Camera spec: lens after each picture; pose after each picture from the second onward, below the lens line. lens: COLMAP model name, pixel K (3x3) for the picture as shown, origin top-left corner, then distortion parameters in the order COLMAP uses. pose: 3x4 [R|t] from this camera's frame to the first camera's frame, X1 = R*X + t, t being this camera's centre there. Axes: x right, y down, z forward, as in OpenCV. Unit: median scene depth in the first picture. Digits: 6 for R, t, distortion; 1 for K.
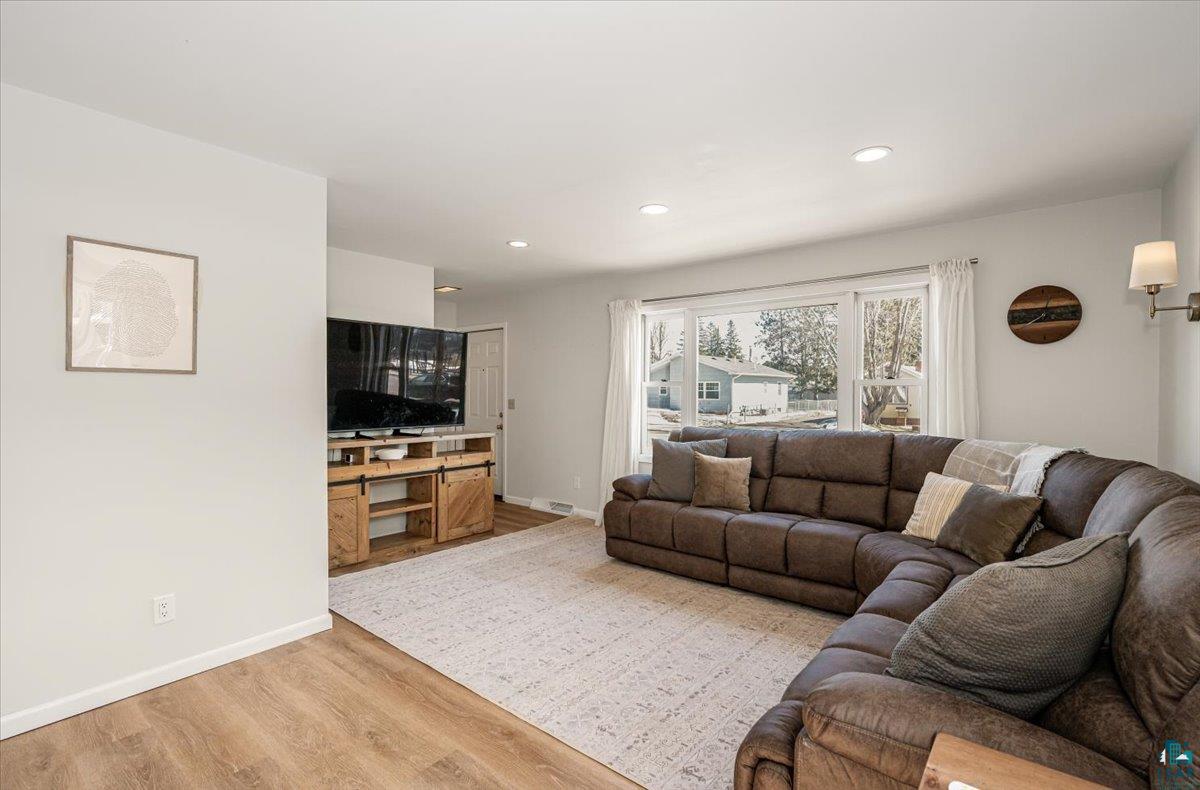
lens RADIAL K [[546.9, 0, 595.9], [0, 546.9, 394.8], [0, 0, 1]] dist [0.001722, 0.000804]
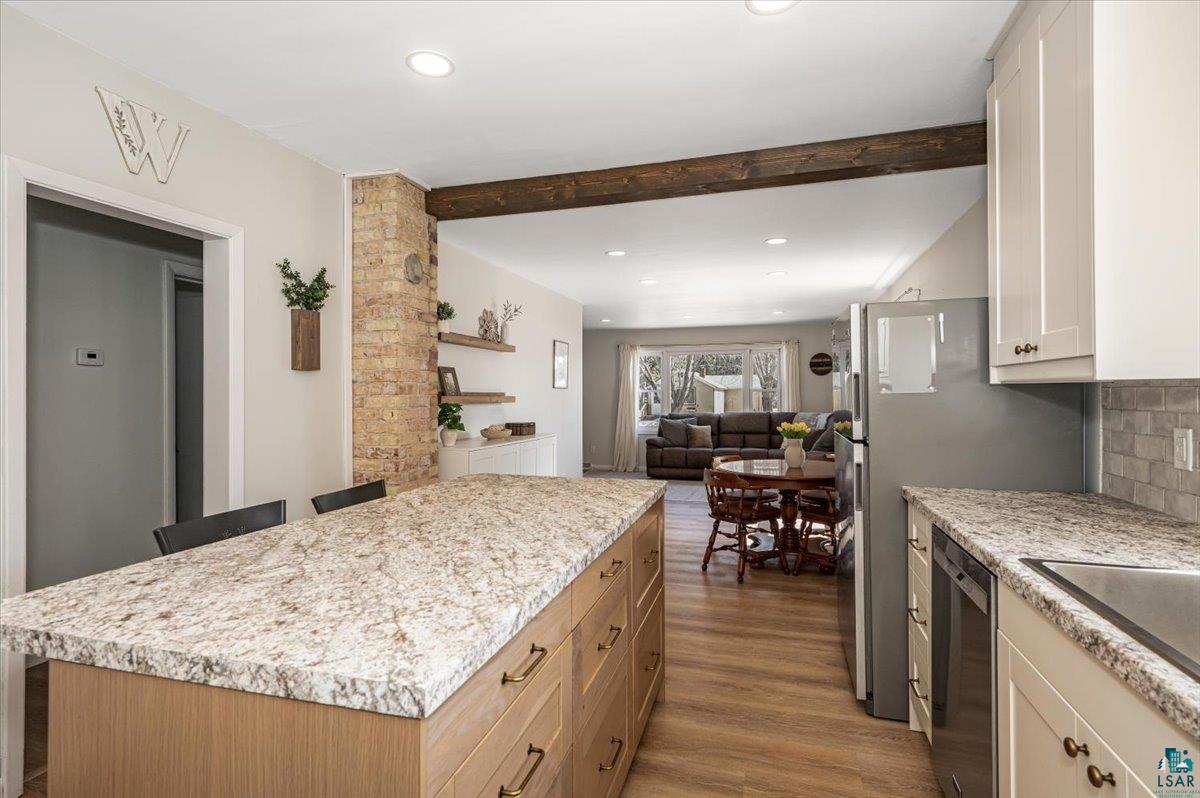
lens RADIAL K [[566.7, 0, 597.9], [0, 566.7, 397.6], [0, 0, 1]] dist [-0.000399, -0.000211]
pose [[0.931174, -0.007913, 0.364489, -1.061173], [0.008609, 0.999963, -0.000283, 0.003340], [-0.364473, 0.003402, 0.931208, -1.029793]]
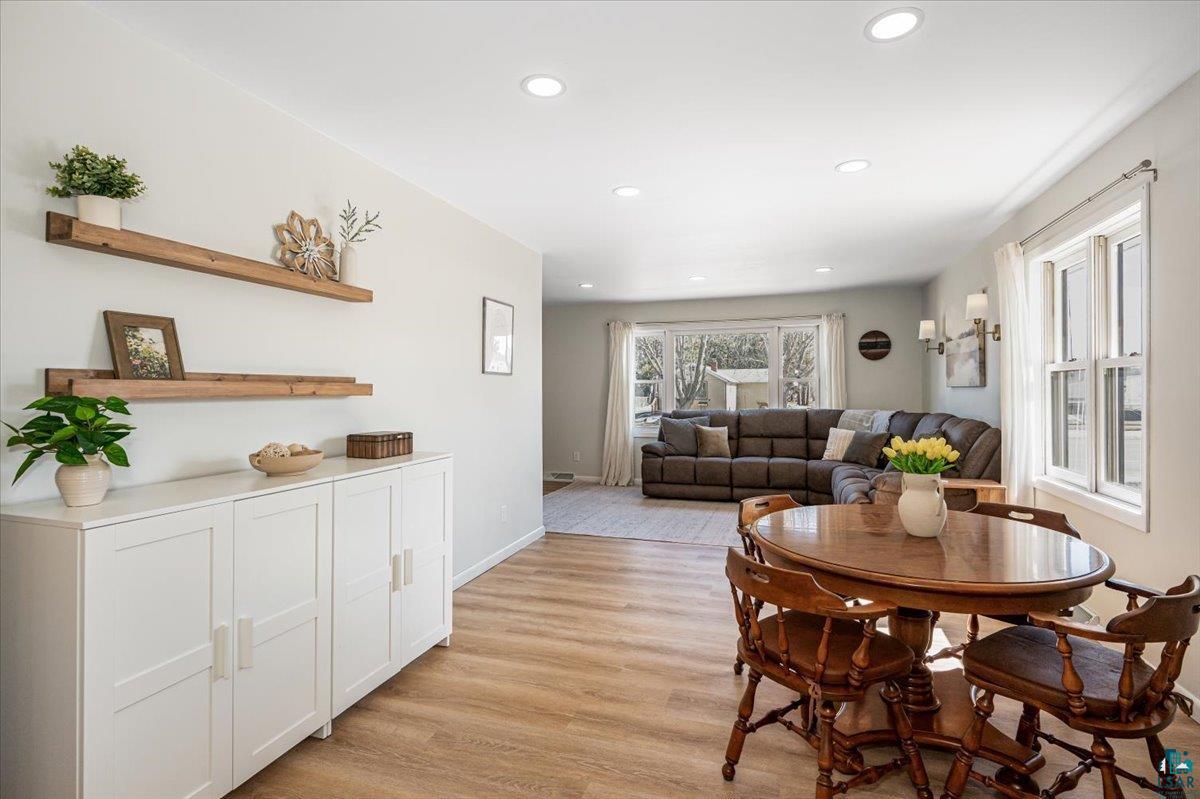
lens RADIAL K [[566.7, 0, 610.7], [0, 566.7, 390.4], [0, 0, 1]] dist [-0.000399, -0.000211]
pose [[0.930438, -0.007383, 0.366376, -0.736965], [0.009273, 0.999951, -0.003399, 0.011137], [-0.366333, 0.006559, 0.930461, -0.491926]]
